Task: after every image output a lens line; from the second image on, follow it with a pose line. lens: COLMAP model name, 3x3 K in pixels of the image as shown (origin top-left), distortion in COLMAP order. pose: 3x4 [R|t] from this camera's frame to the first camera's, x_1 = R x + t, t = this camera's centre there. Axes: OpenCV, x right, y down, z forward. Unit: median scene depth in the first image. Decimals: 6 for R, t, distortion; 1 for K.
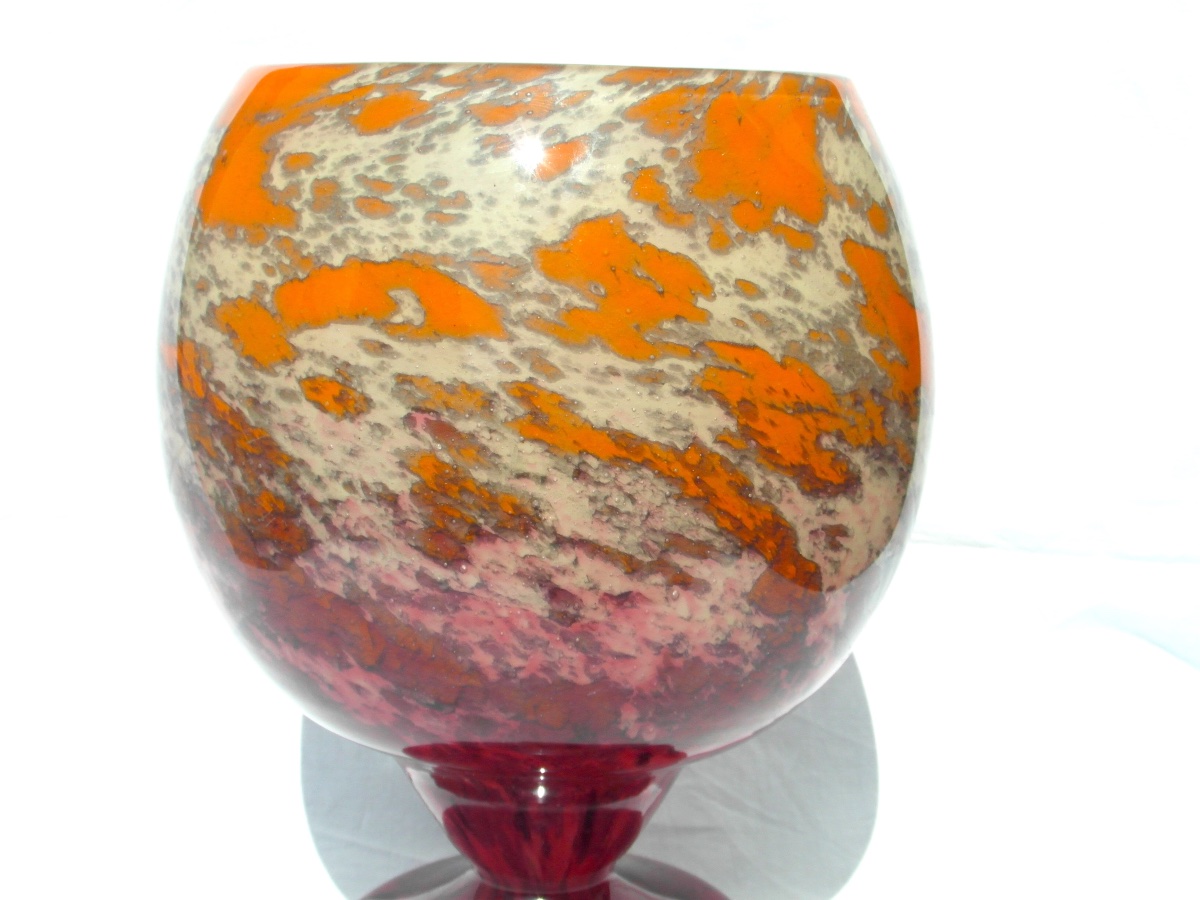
lens RADIAL K [[2002.6, 0, 623.3], [0, 2002.6, 437.1], [0, 0, 1]] dist [-0.293145, 0.000000]
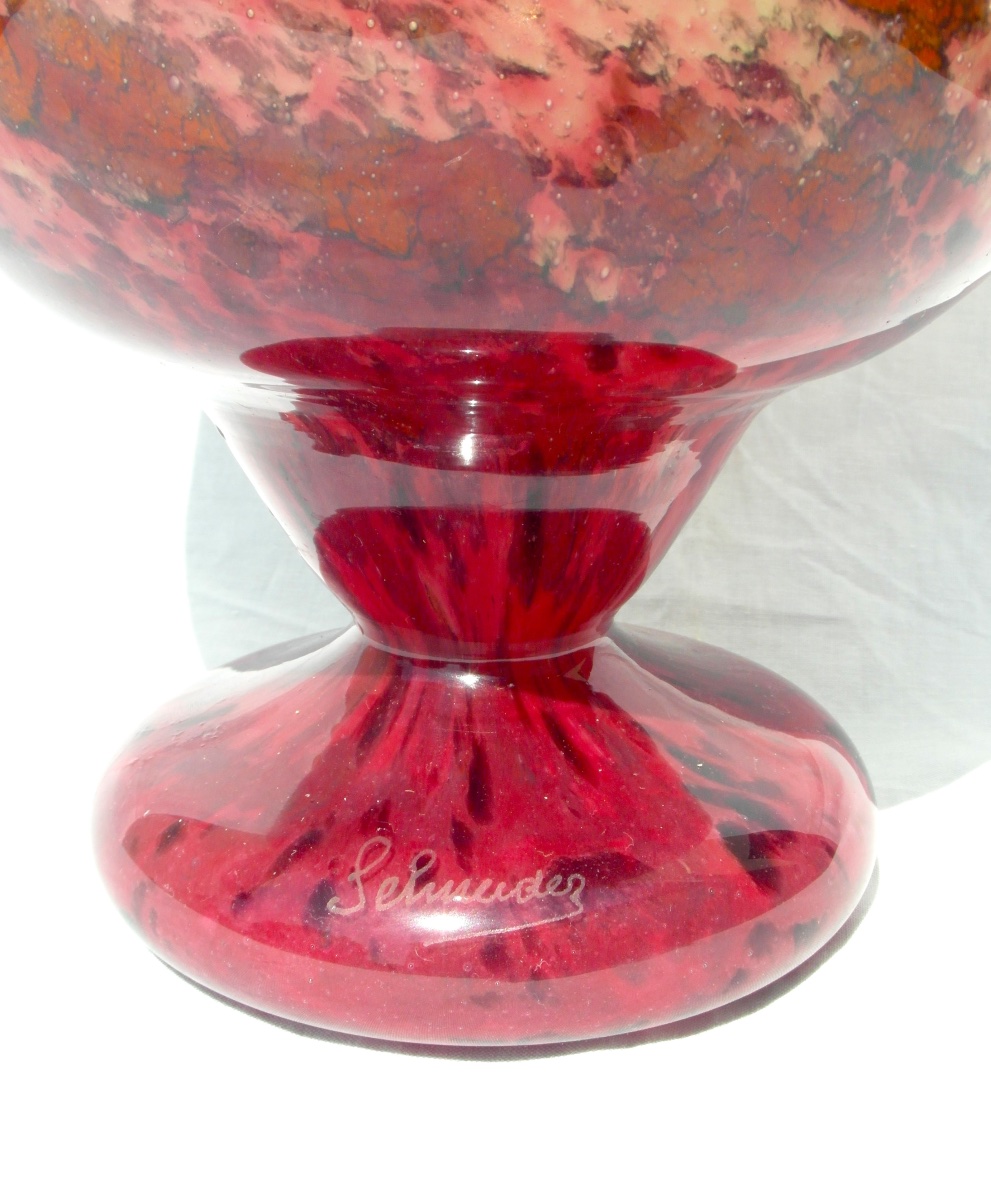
lens RADIAL K [[2100.4, 0, 475.9], [0, 2100.4, 751.0], [0, 0, 1]] dist [-0.229342, 0.000000]
pose [[0.980771, 0.060015, -0.185705, 0.085903], [-0.023460, 0.980899, 0.193100, 0.172039], [0.193747, -0.185030, 0.963445, 0.525536]]
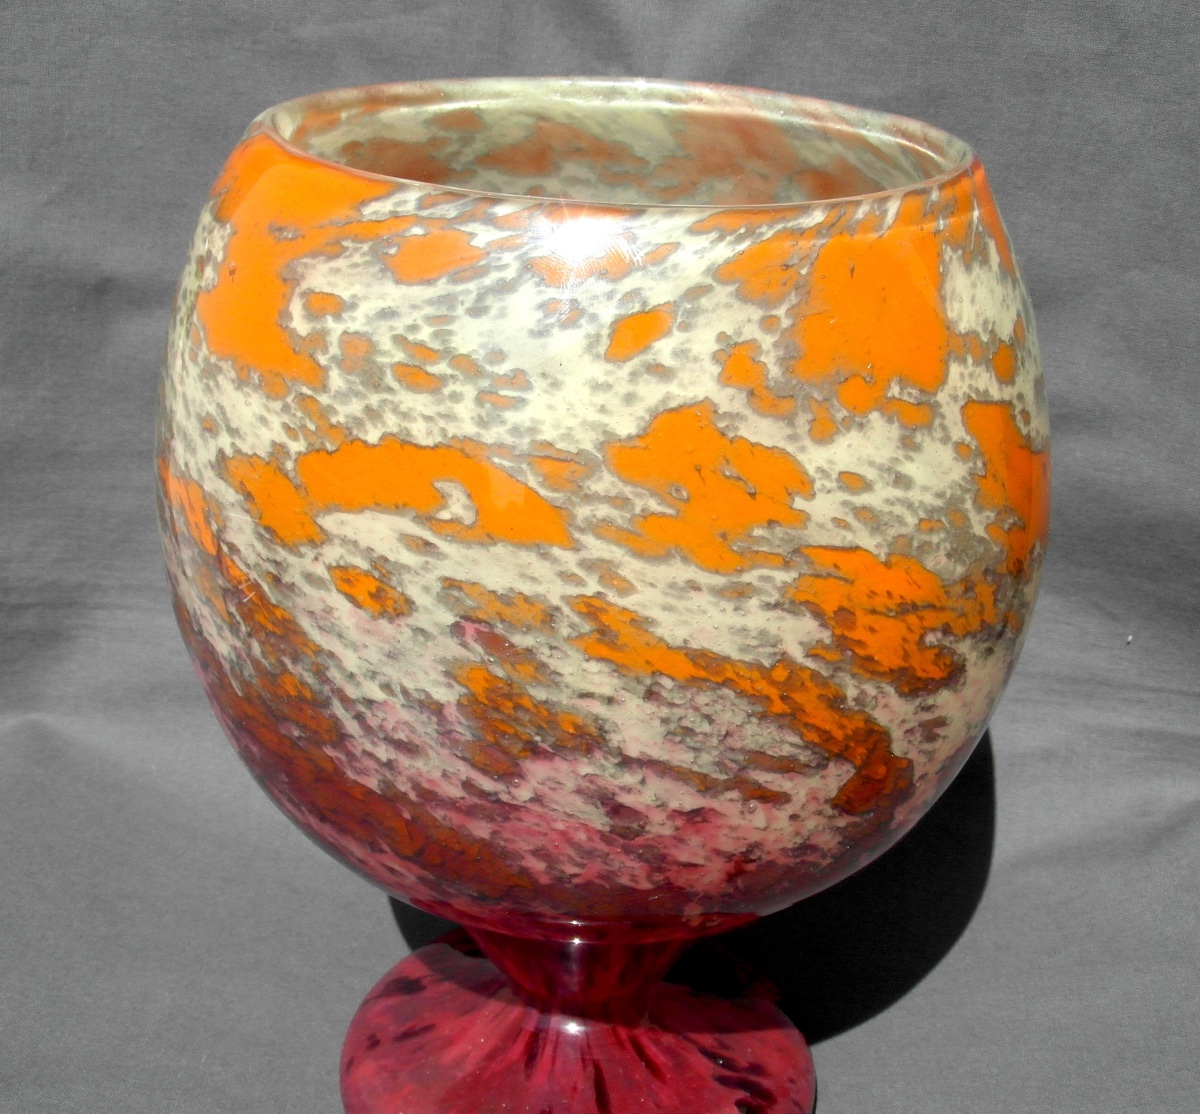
lens RADIAL K [[1983.1, 0, 591.1], [0, 1983.1, 533.6], [0, 0, 1]] dist [0.043932, 0.000000]
pose [[0.999564, 0.026581, -0.012858, -0.037355], [-0.023302, 0.977549, 0.209418, -0.223153], [0.018136, -0.209027, 0.977742, 0.157030]]
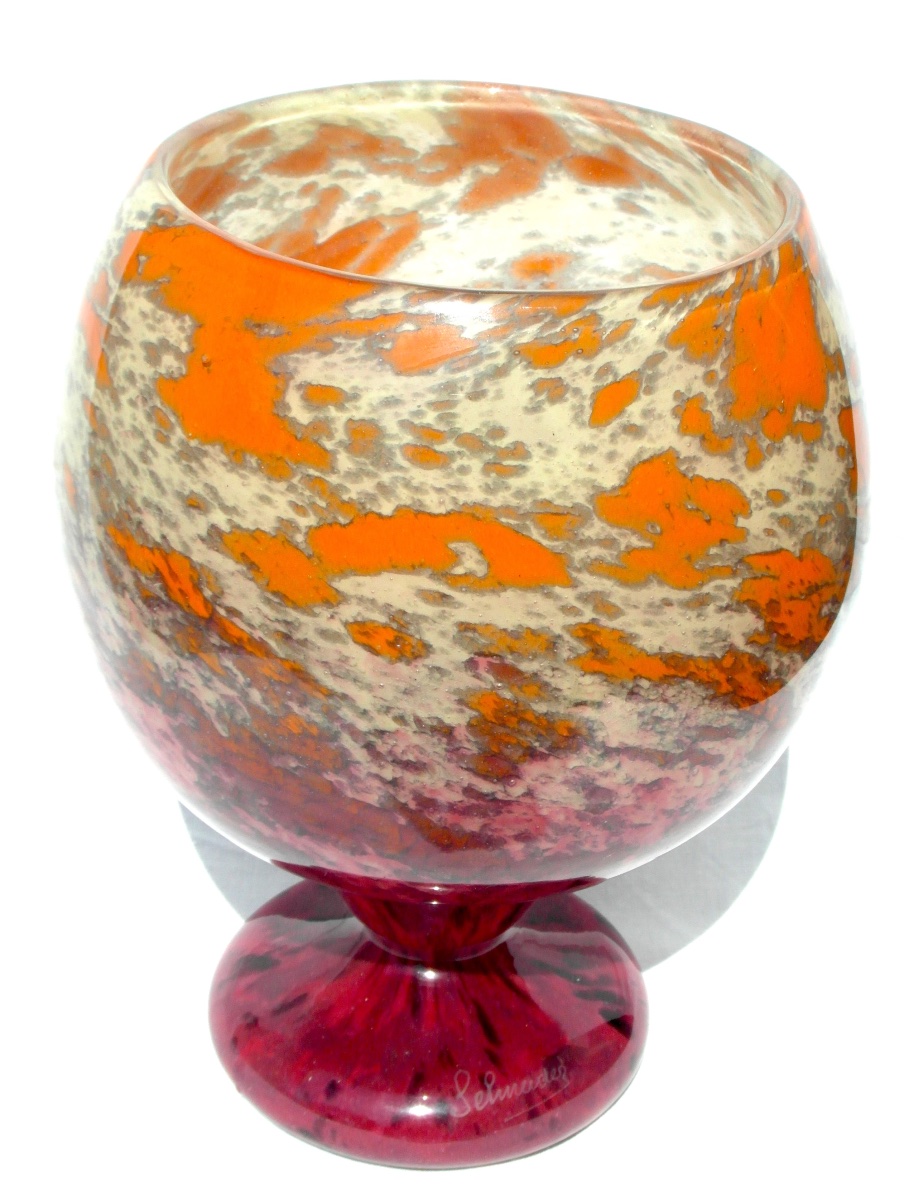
lens RADIAL K [[2662.4, 0, 464.2], [0, 2662.4, 596.9], [0, 0, 1]] dist [-0.266657, 0.000000]
pose [[0.961832, -0.104445, 0.252923, -0.430494], [0.015244, 0.943308, 0.331567, -0.468067], [-0.273215, -0.315057, 0.908897, -0.202853]]
